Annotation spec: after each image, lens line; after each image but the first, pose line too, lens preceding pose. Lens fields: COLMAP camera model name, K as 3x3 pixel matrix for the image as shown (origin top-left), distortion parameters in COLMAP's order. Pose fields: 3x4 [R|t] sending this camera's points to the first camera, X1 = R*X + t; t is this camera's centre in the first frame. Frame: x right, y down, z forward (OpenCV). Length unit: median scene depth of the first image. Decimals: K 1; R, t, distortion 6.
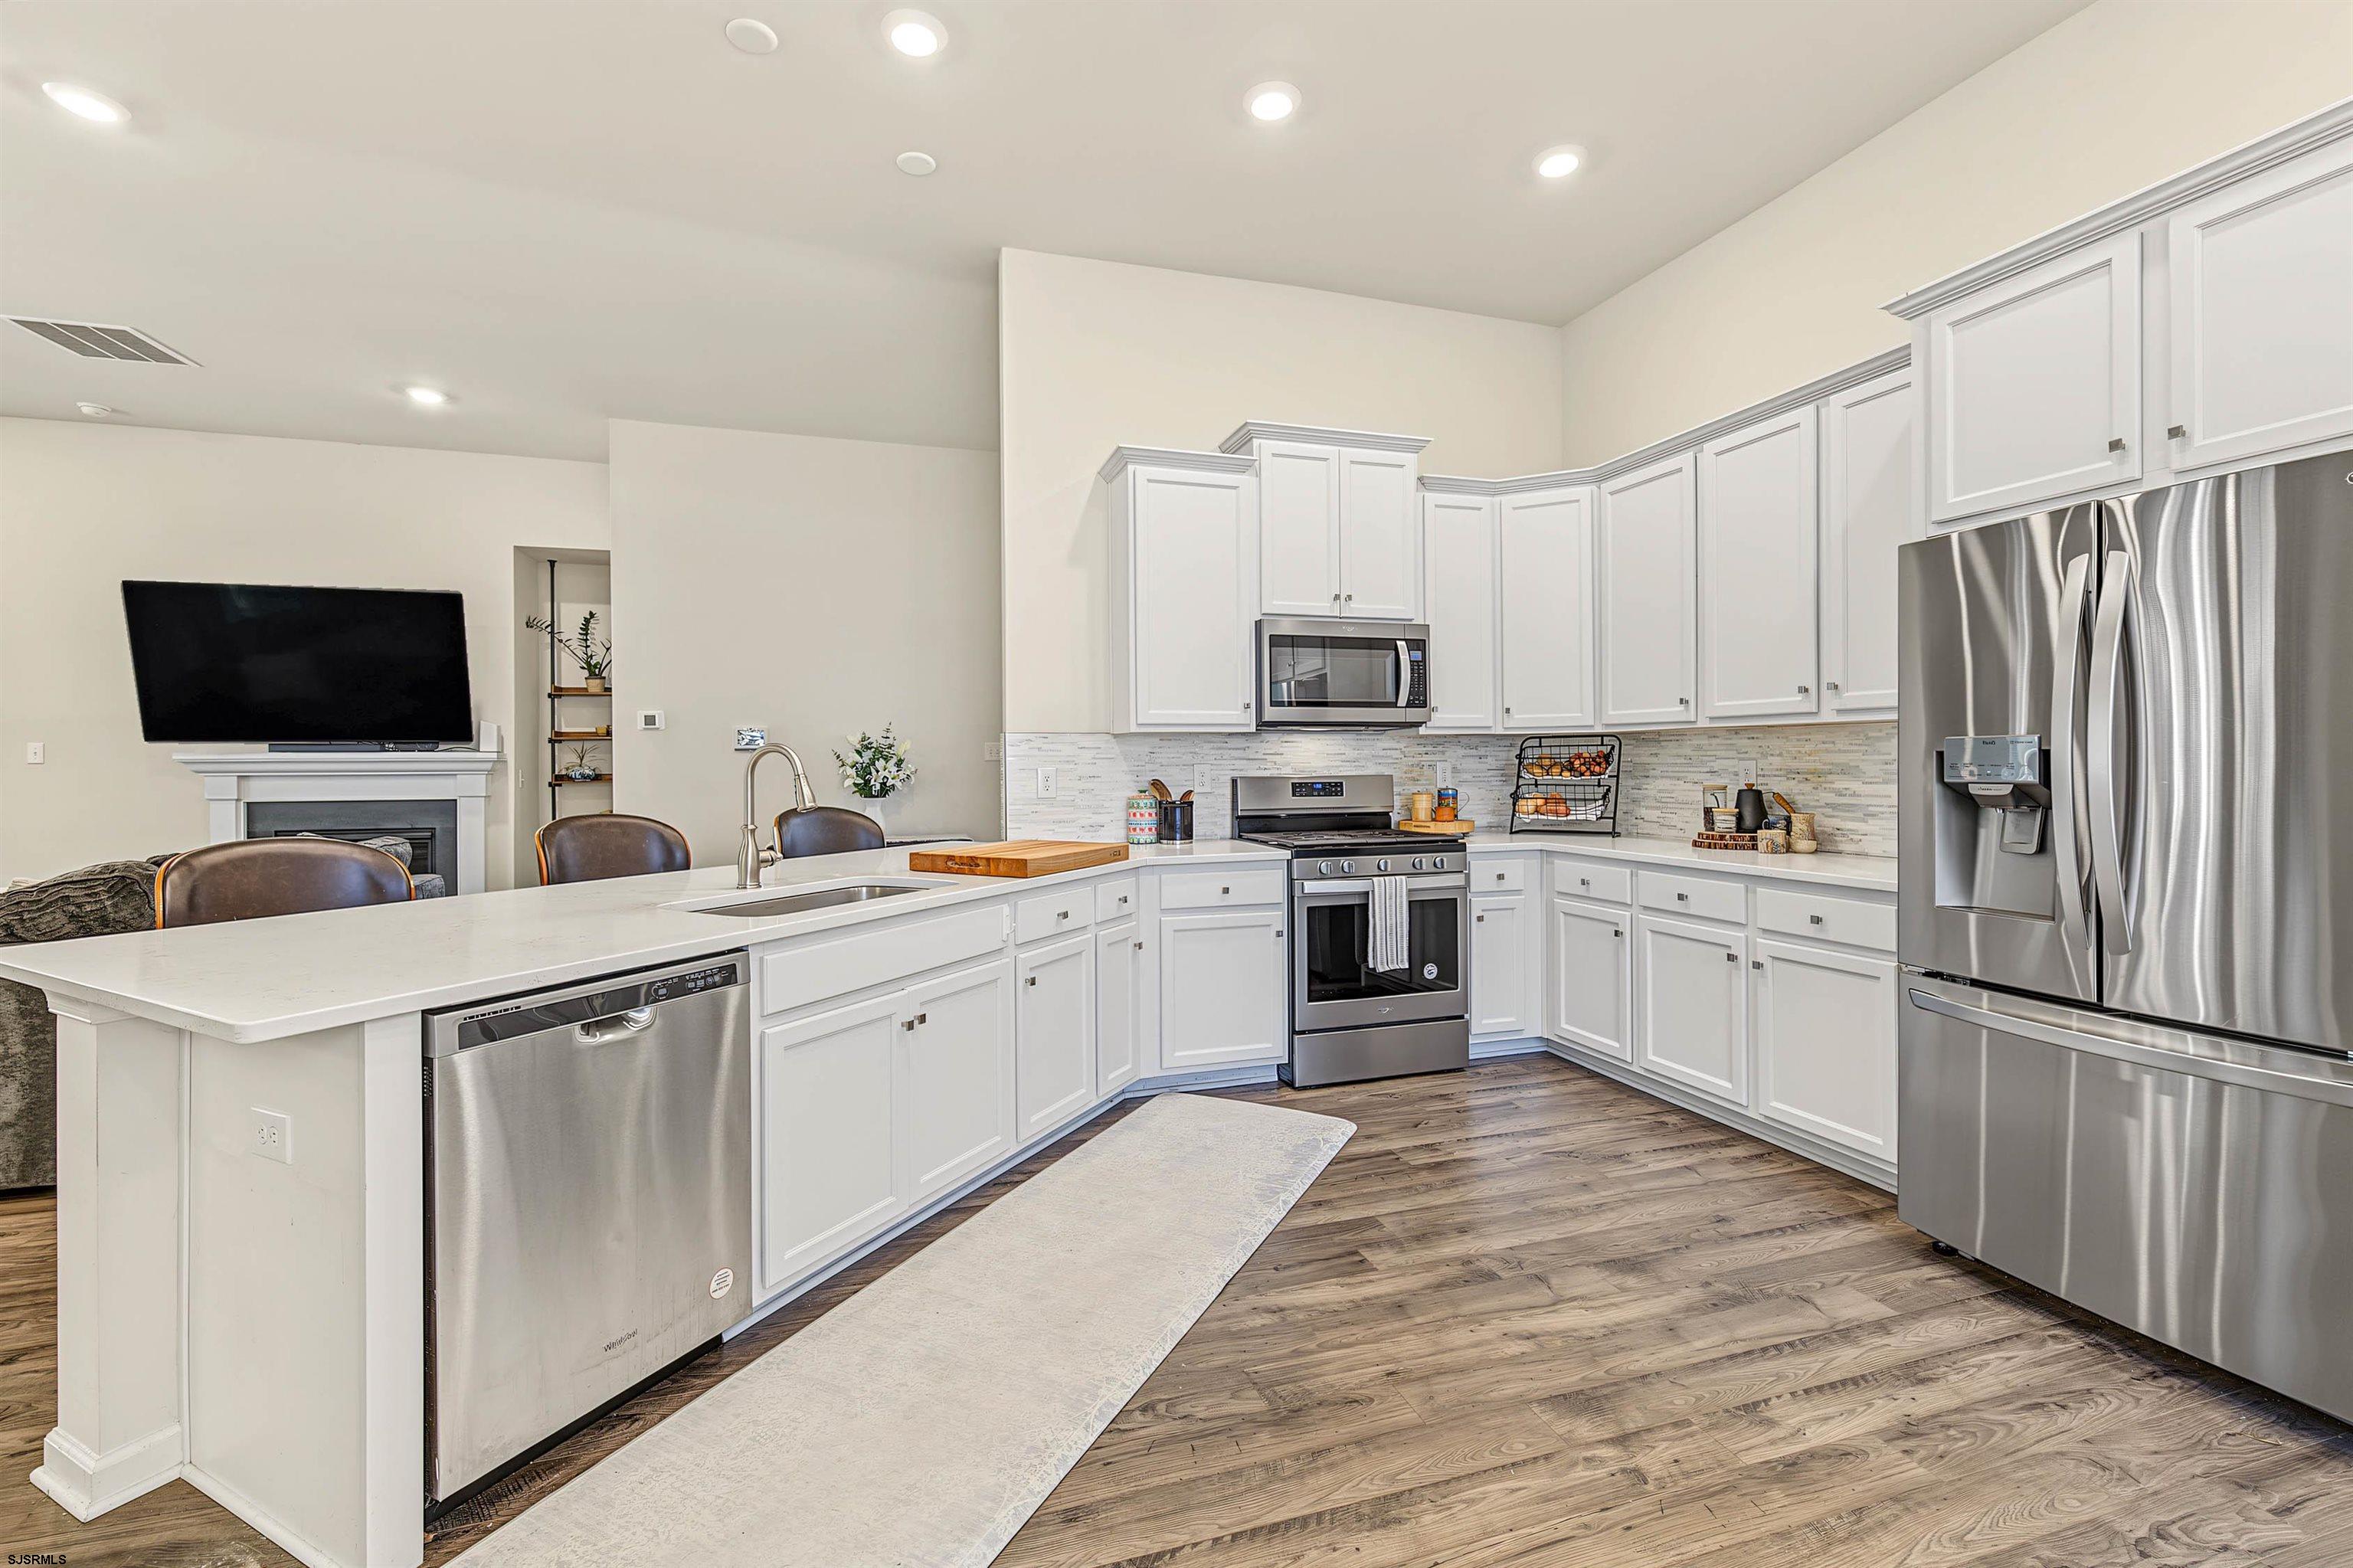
lens RADIAL K [[997.0, 0, 1160.8], [0, 997.0, 771.3], [0, 0, 1]] dist [-0.003732, -0.000291]
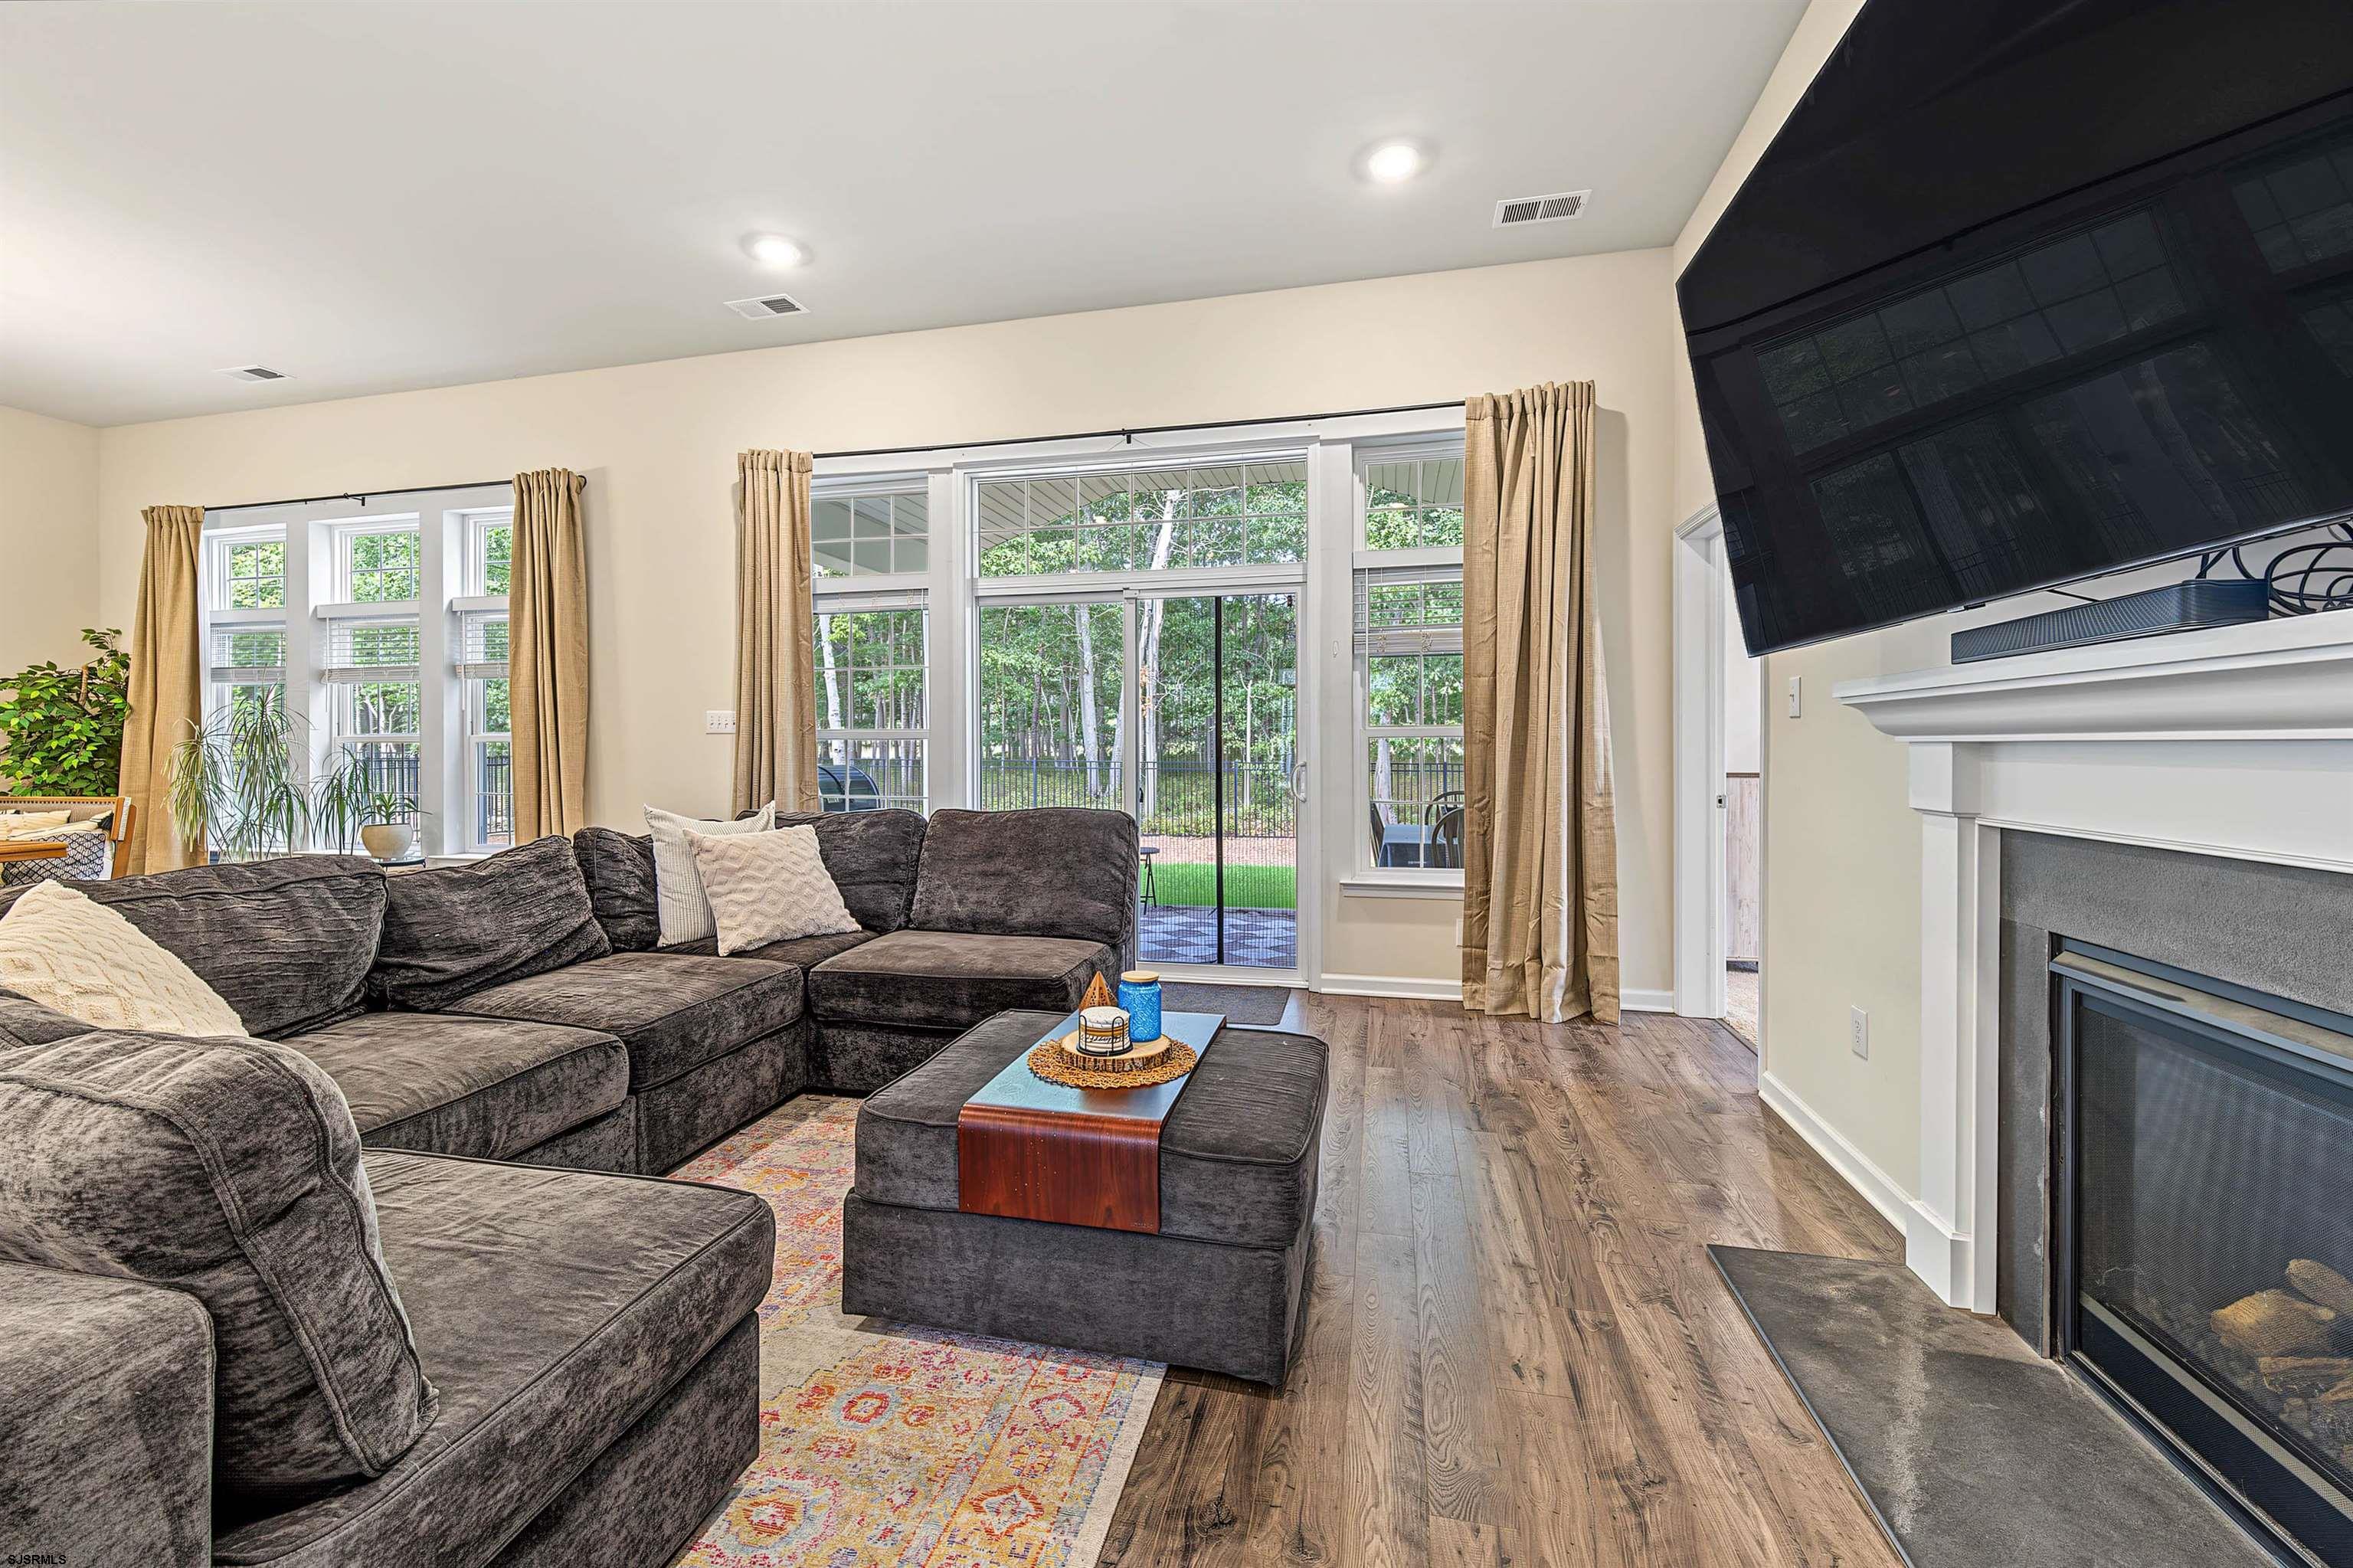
lens RADIAL K [[921.2, 0, 1195.6], [0, 921.2, 746.2], [0, 0, 1]] dist [-0.006247, 0.000277]
pose [[-0.507021, 0.021517, -0.861665, -0.851264], [0.002899, 0.999725, 0.023259, -0.002594], [0.861929, 0.009295, -0.506944, 1.468294]]
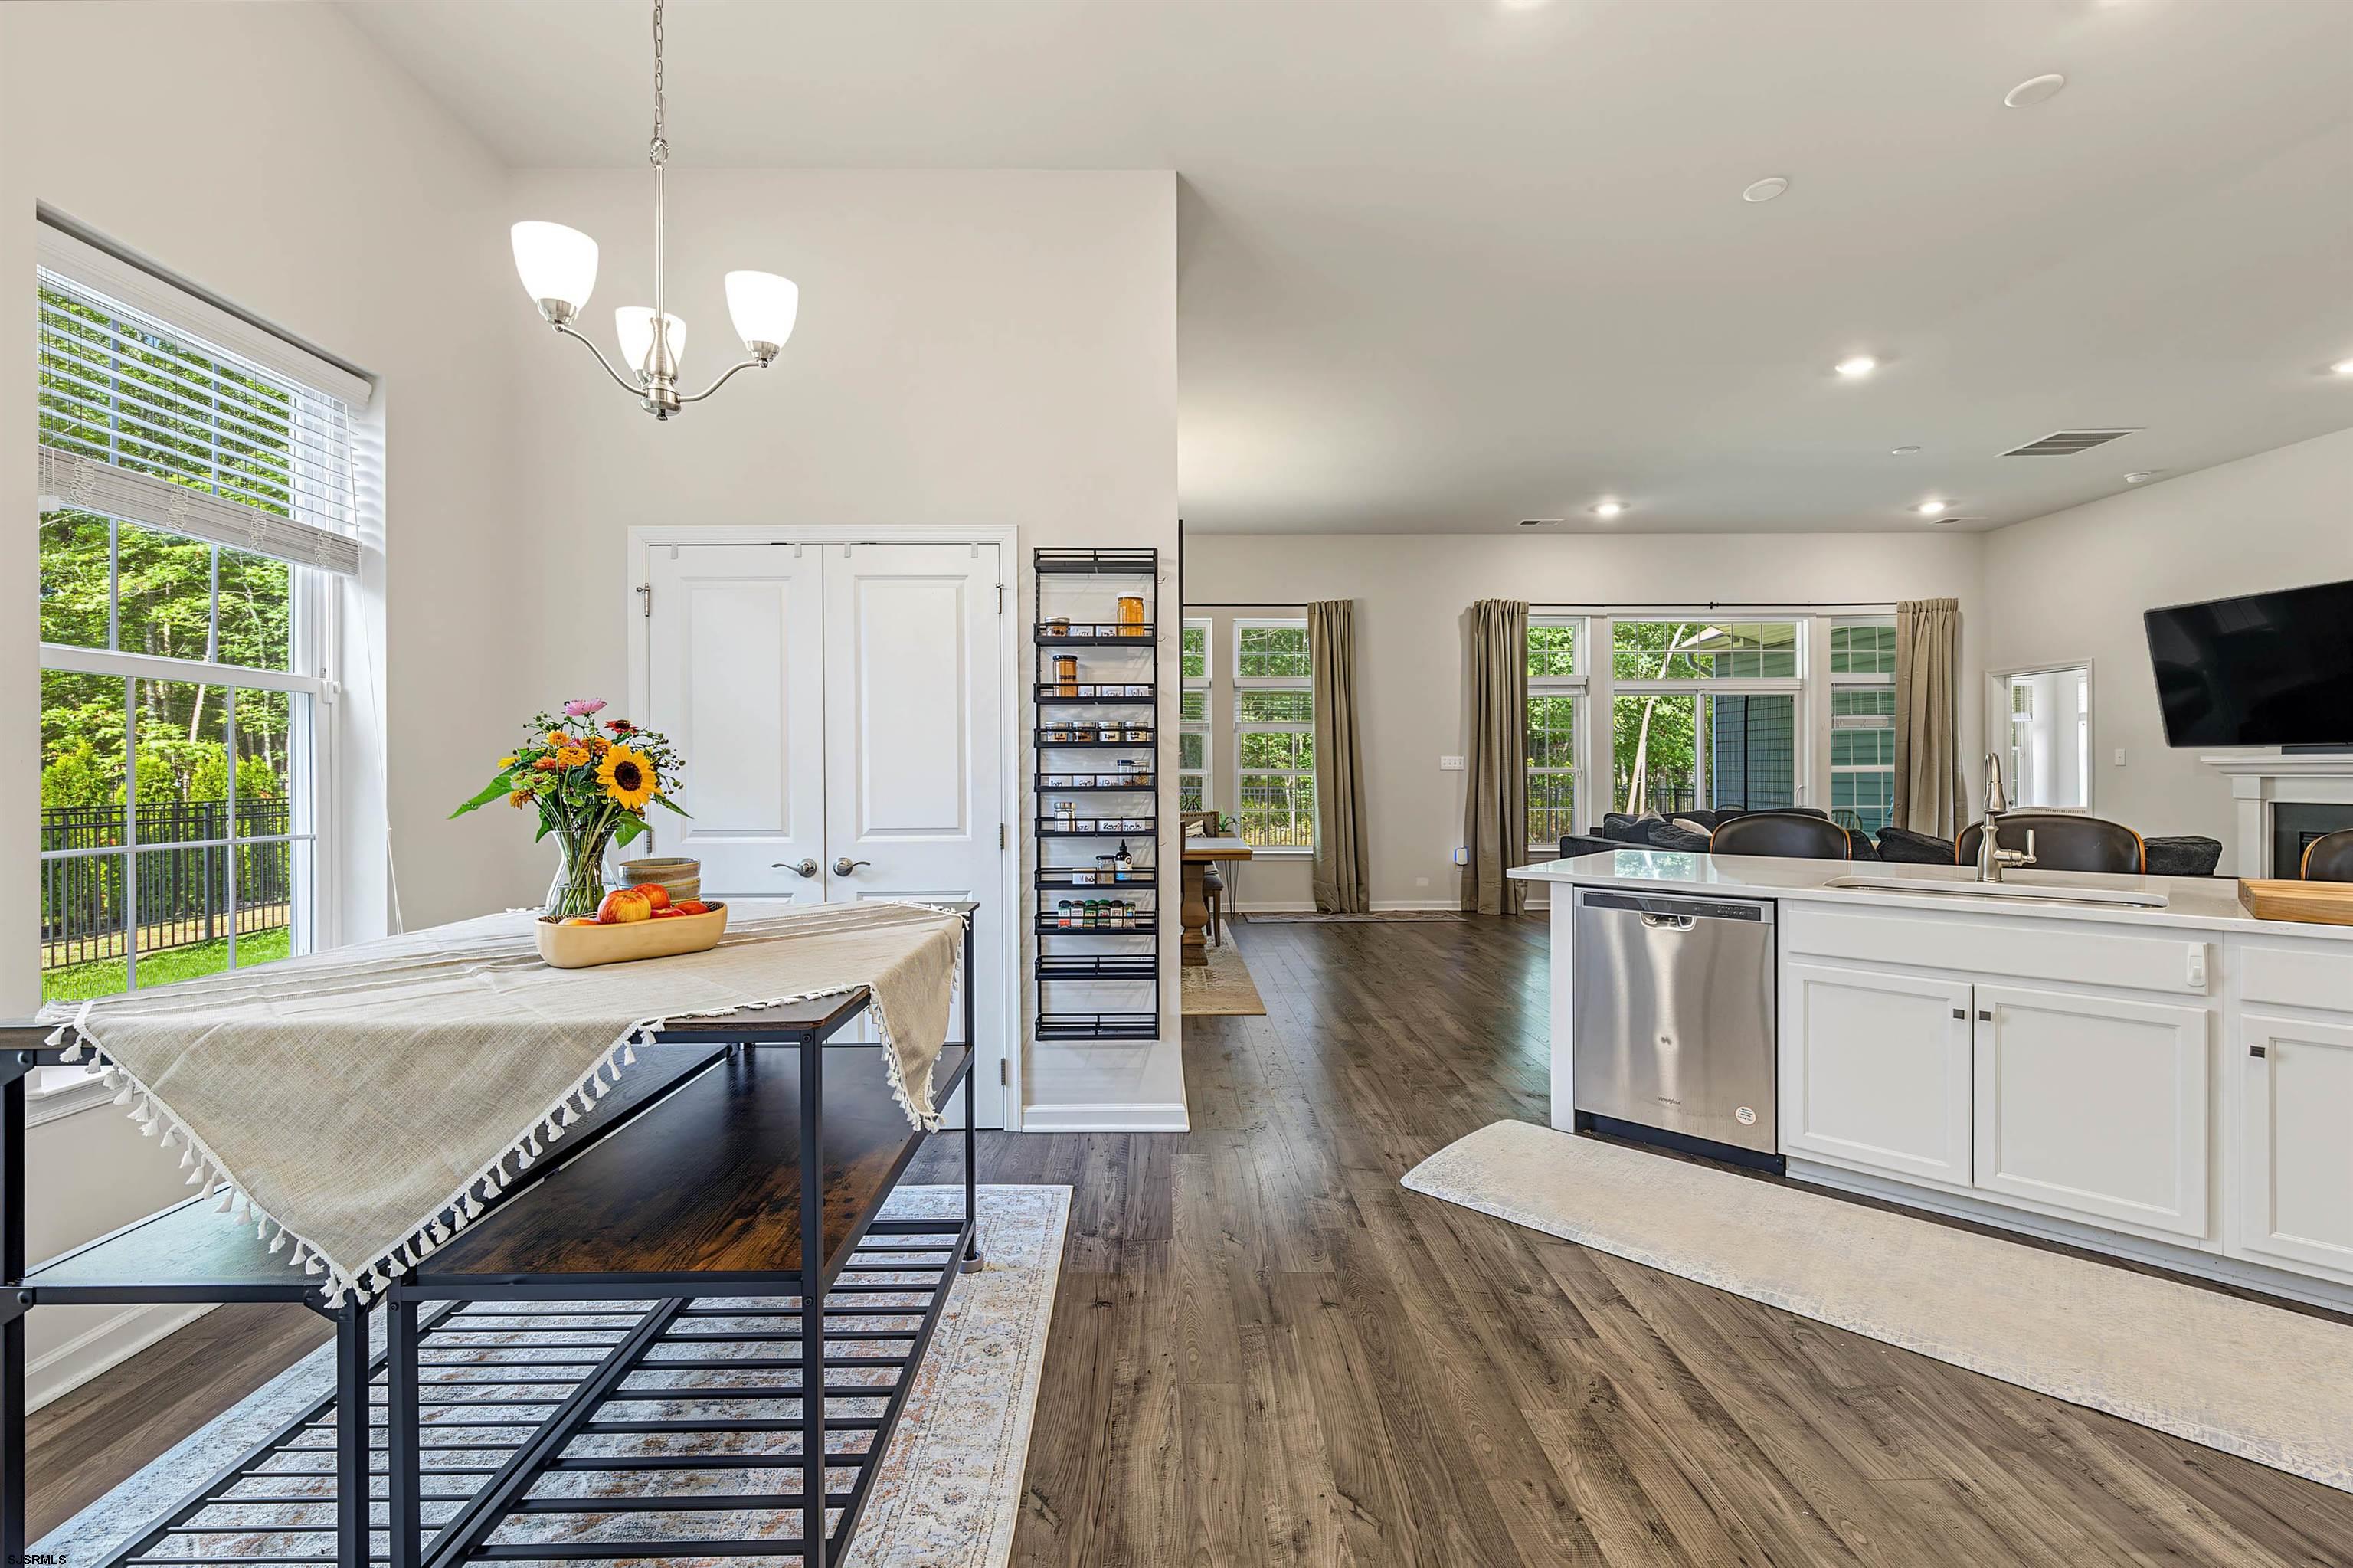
lens RADIAL K [[997.0, 0, 1177.5], [0, 997.0, 764.8], [0, 0, 1]] dist [-0.003732, -0.000291]
pose [[-0.273507, -0.000621, -0.961870, 0.617014], [-0.003521, 0.999994, 0.000356, -0.007233], [0.961863, 0.003484, -0.273508, 0.288677]]
